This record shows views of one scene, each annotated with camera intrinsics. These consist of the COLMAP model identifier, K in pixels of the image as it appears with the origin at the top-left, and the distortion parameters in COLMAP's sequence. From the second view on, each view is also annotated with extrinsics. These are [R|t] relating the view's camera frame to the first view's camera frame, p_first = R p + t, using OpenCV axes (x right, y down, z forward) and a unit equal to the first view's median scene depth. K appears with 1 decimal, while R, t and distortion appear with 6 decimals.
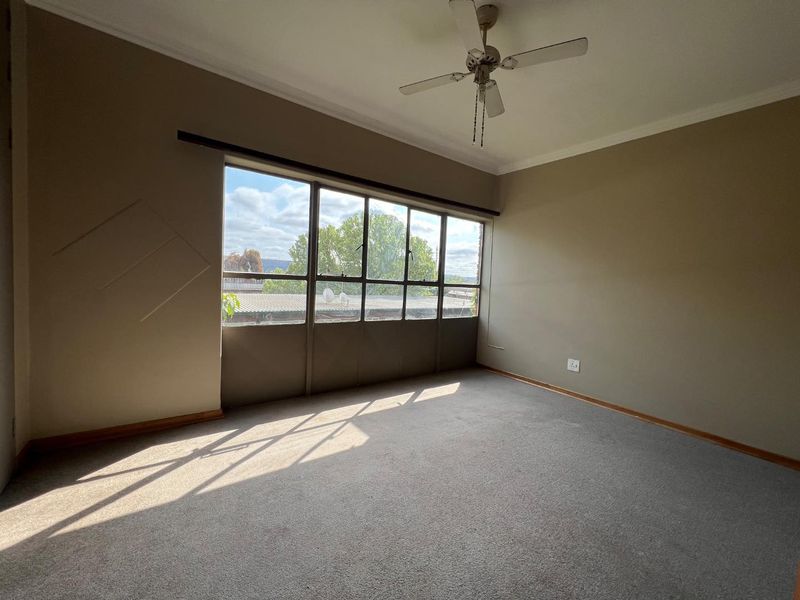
lens RADIAL K [[321.8, 0, 399.9], [0, 321.8, 296.9], [0, 0, 1]] dist [-0.002715, -0.000119]
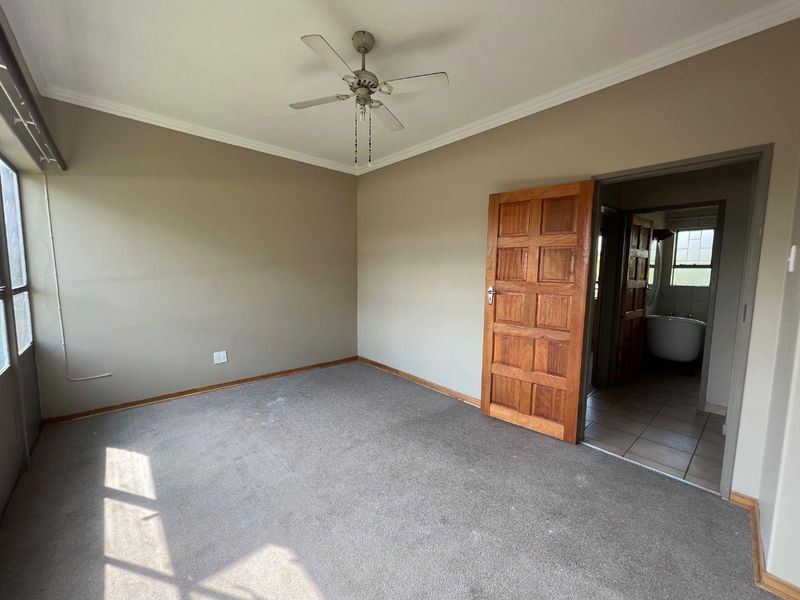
lens RADIAL K [[321.8, 0, 399.9], [0, 321.8, 296.9], [0, 0, 1]] dist [-0.002715, -0.000119]
pose [[-0.088309, -0.140243, 0.986171, -0.539425], [0.037854, 0.988851, 0.144013, -0.109383], [-0.995374, 0.050048, -0.082016, 0.601796]]
